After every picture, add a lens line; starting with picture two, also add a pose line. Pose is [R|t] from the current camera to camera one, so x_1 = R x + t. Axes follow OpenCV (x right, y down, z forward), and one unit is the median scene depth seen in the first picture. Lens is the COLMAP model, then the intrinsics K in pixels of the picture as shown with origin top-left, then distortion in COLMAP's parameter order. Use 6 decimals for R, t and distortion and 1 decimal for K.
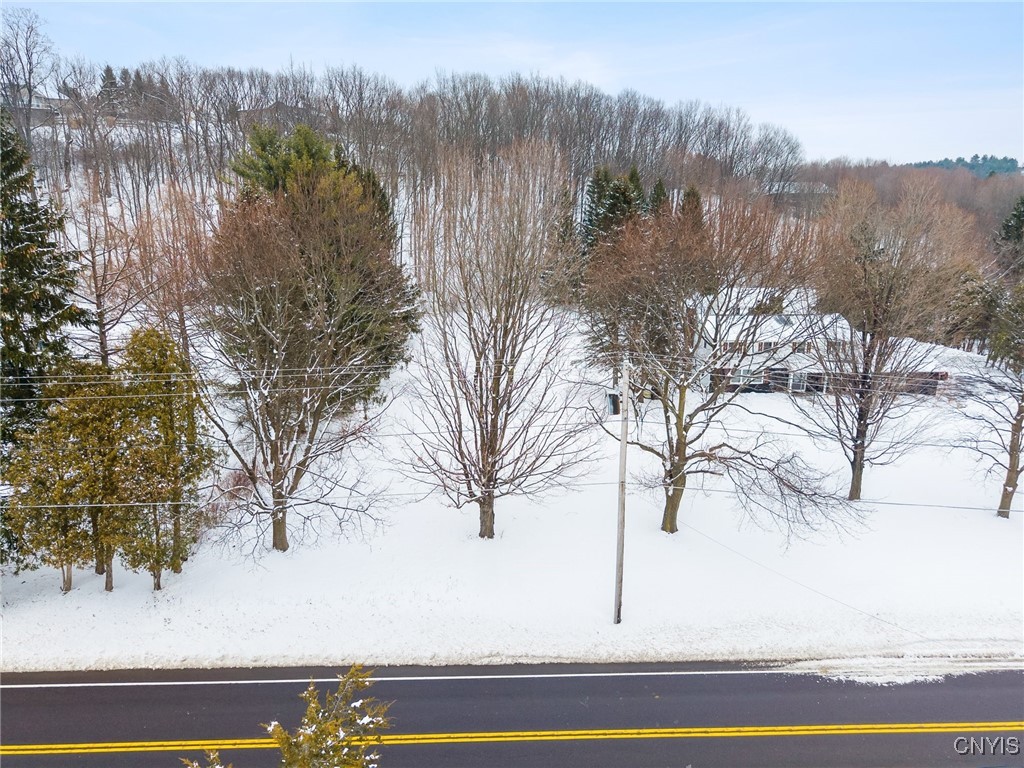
lens RADIAL K [[697.9, 0, 512.0], [0, 697.9, 384.0], [0, 0, 1]] dist [0.012973, -0.004269]
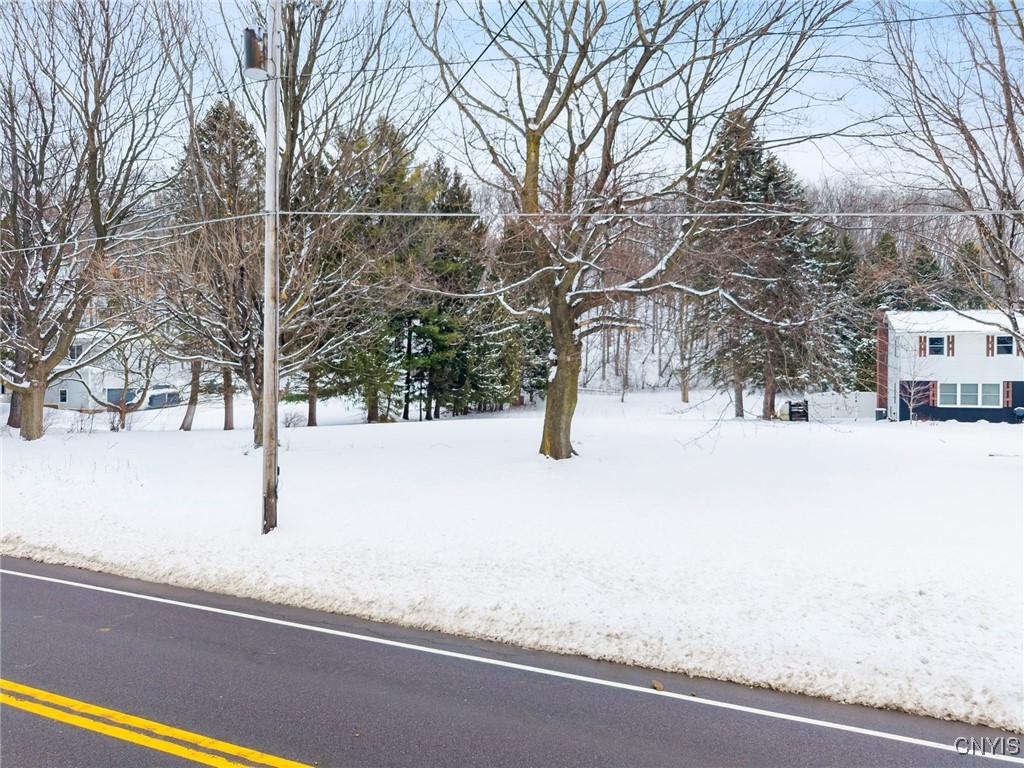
lens RADIAL K [[706.7, 0, 512.0], [0, 706.7, 384.0], [0, 0, 1]] dist [0.062846, -0.082105]
pose [[0.904928, 0.001351, -0.425563, 0.478822], [-0.104976, 0.969802, -0.220145, 0.316473], [0.412414, 0.243889, 0.877743, 0.580831]]
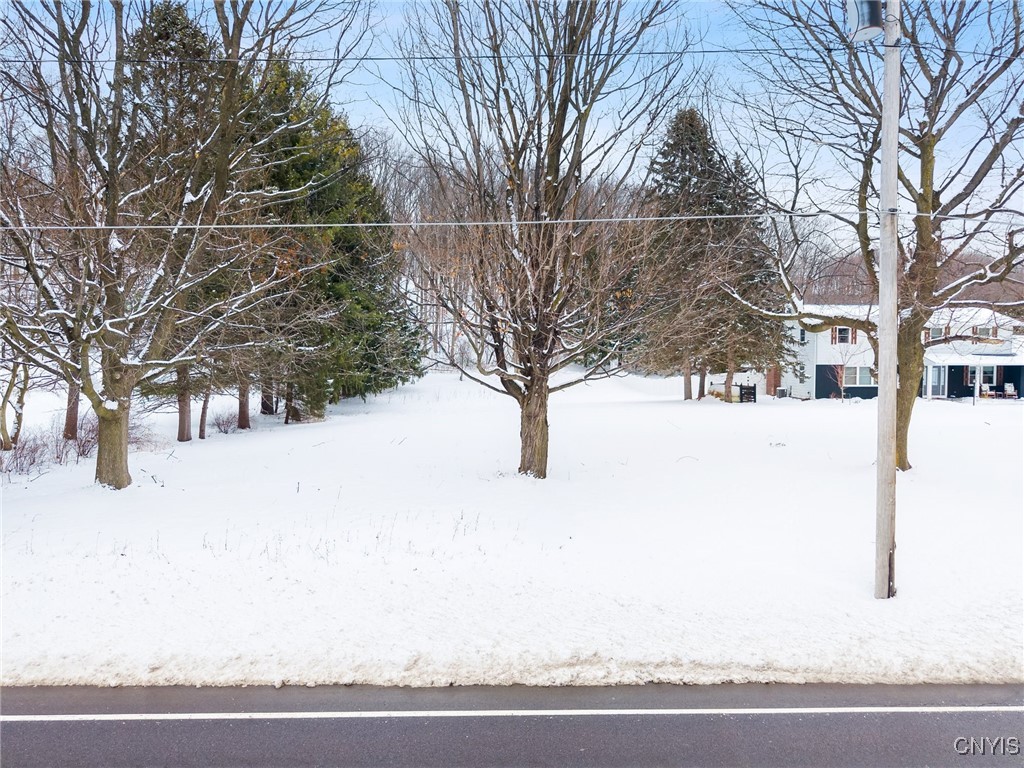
lens RADIAL K [[697.9, 0, 512.0], [0, 697.9, 384.0], [0, 0, 1]] dist [0.012973, -0.004269]
pose [[0.999936, -0.004752, -0.010260, -0.052118], [0.002609, 0.979892, -0.199509, 0.286246], [0.011001, 0.199470, 0.979842, 0.556299]]
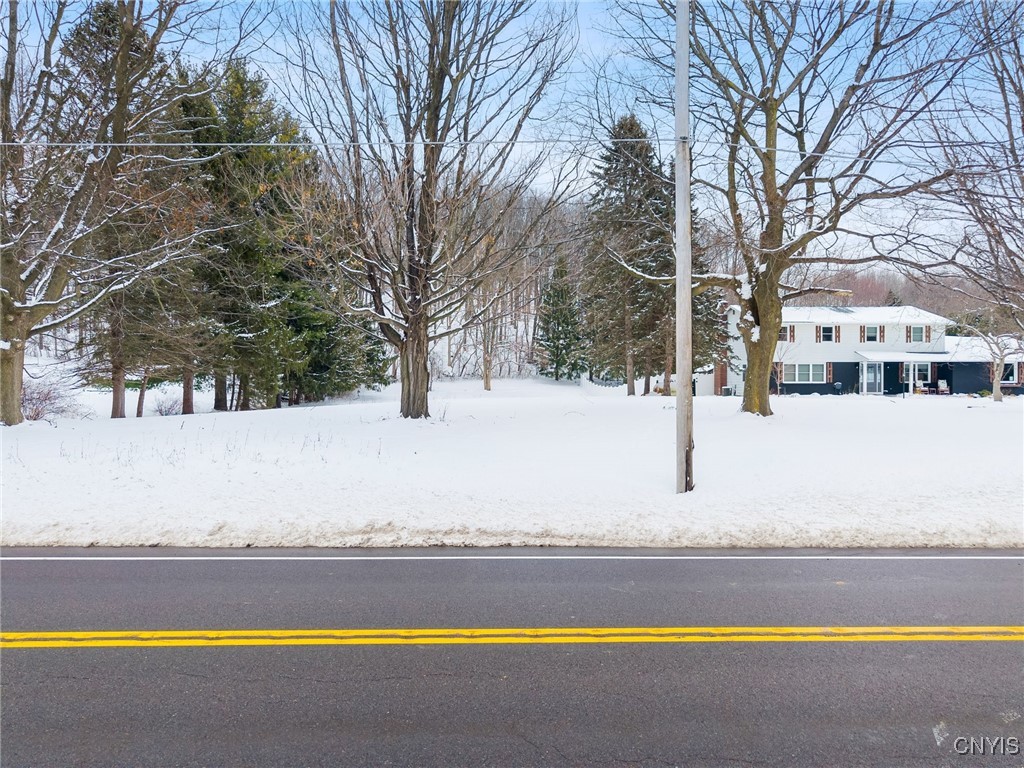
lens RADIAL K [[692.9, 0, 512.0], [0, 692.9, 384.0], [0, 0, 1]] dist [0.040706, -0.052418]
pose [[0.999989, -0.004536, -0.000969, 0.043065], [0.004173, 0.970944, -0.239269, 0.358516], [0.002026, 0.239263, 0.970953, 0.541650]]
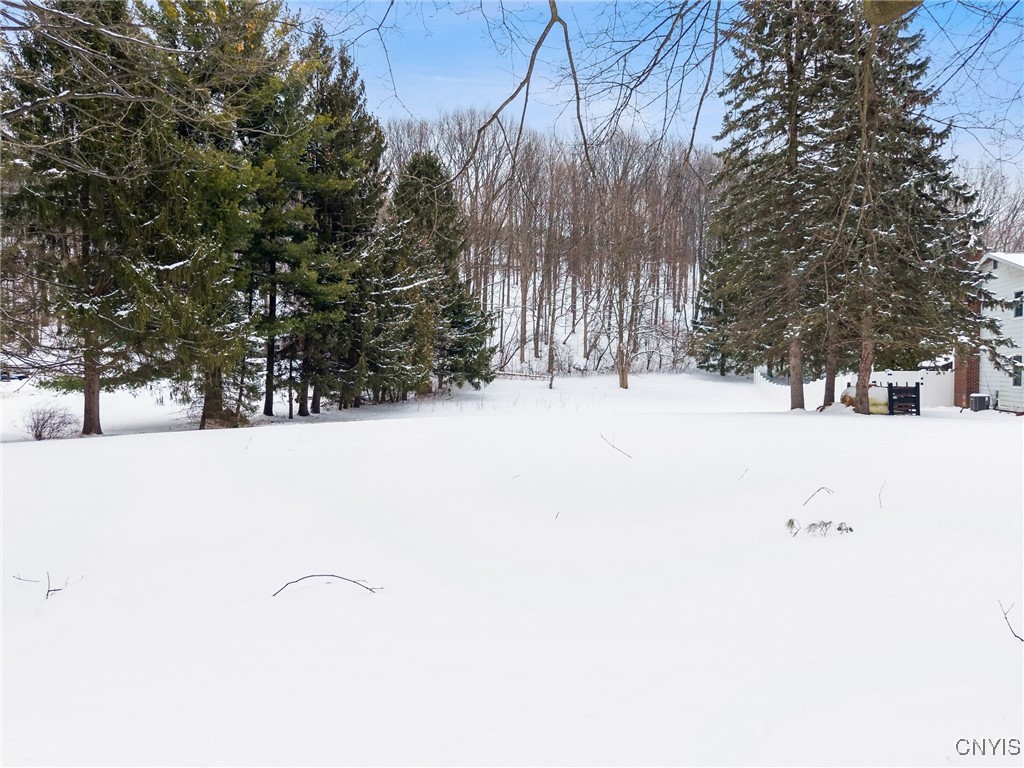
lens RADIAL K [[692.9, 0, 512.0], [0, 692.9, 384.0], [0, 0, 1]] dist [0.040706, -0.052418]
pose [[0.963334, 0.003399, -0.268283, 0.184909], [-0.064168, 0.973821, -0.218072, 0.213920], [0.260519, 0.227292, 0.938333, 1.059099]]
